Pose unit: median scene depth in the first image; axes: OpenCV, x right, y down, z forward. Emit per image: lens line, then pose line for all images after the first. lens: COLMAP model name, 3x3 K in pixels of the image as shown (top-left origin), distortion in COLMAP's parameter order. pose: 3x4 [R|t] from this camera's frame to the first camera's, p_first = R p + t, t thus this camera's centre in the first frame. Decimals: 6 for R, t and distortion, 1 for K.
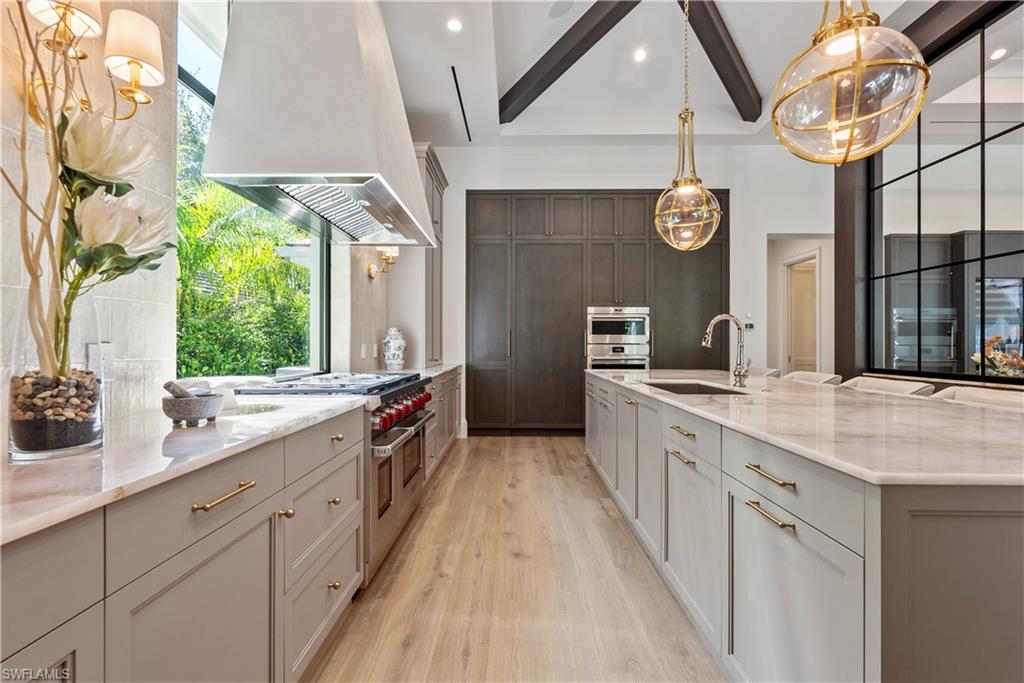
lens RADIAL K [[465.6, 0, 505.2], [0, 465.6, 342.9], [0, 0, 1]] dist [-0.003250, 0.000384]
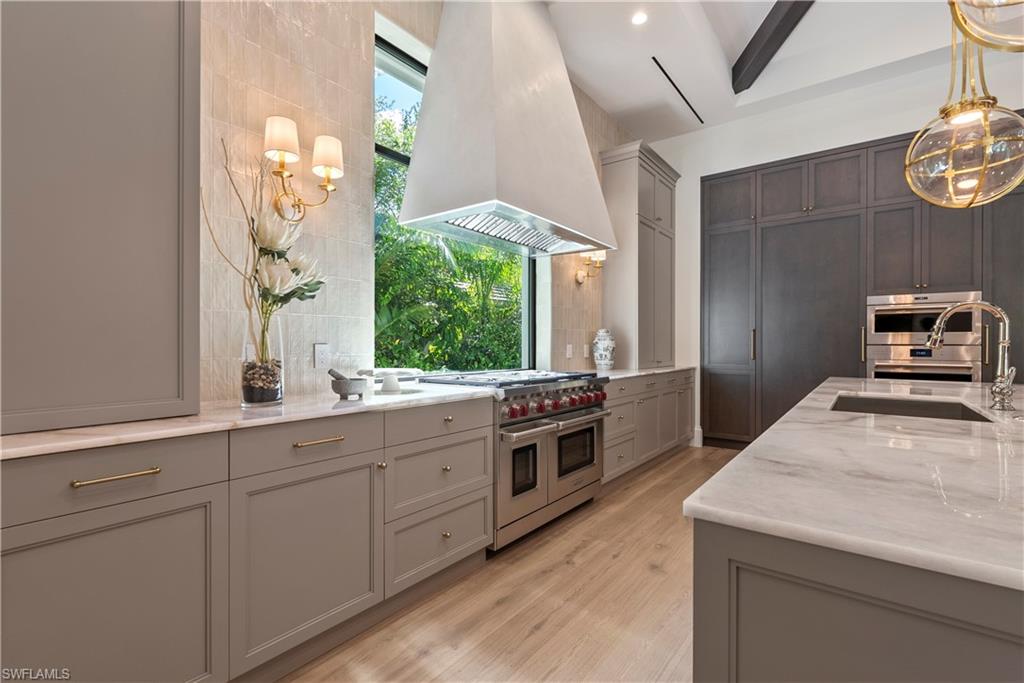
lens RADIAL K [[465.6, 0, 494.3], [0, 465.6, 345.9], [0, 0, 1]] dist [-0.003250, 0.000384]
pose [[0.790973, 0.001765, -0.611848, 0.264683], [0.001187, 0.999990, 0.004419, -0.000084], [0.611850, -0.004221, 0.790963, 0.039246]]
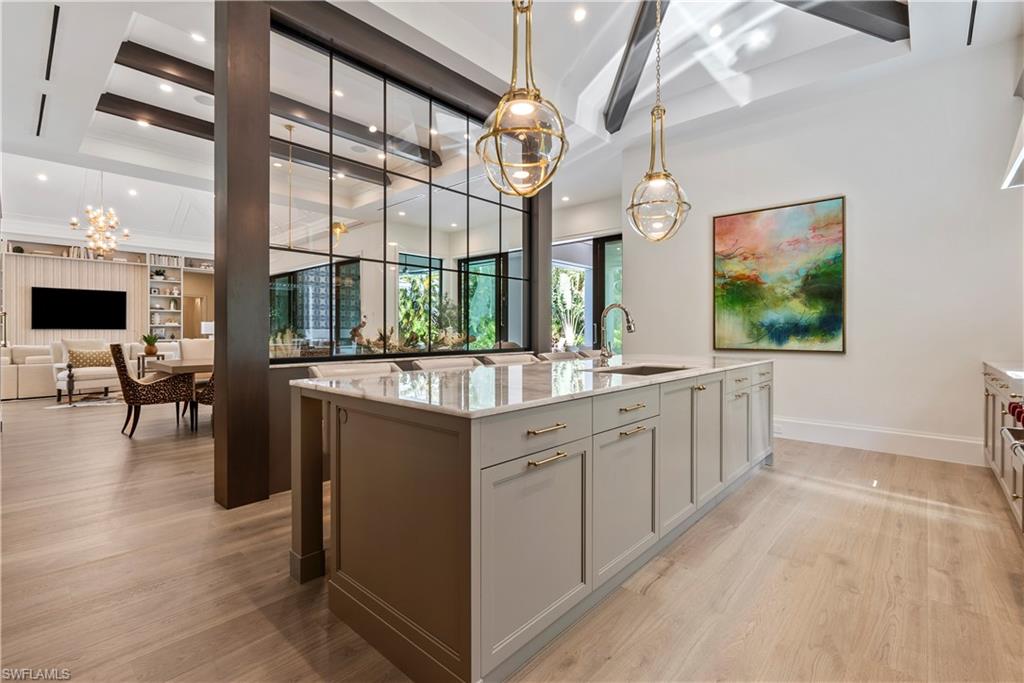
lens RADIAL K [[465.6, 0, 512.4], [0, 465.6, 334.3], [0, 0, 1]] dist [-0.003250, 0.000384]
pose [[-0.762396, -0.008811, 0.647051, -0.050388], [-0.004447, 0.999955, 0.008376, 0.008552], [-0.647096, 0.003508, -0.762401, 1.599656]]
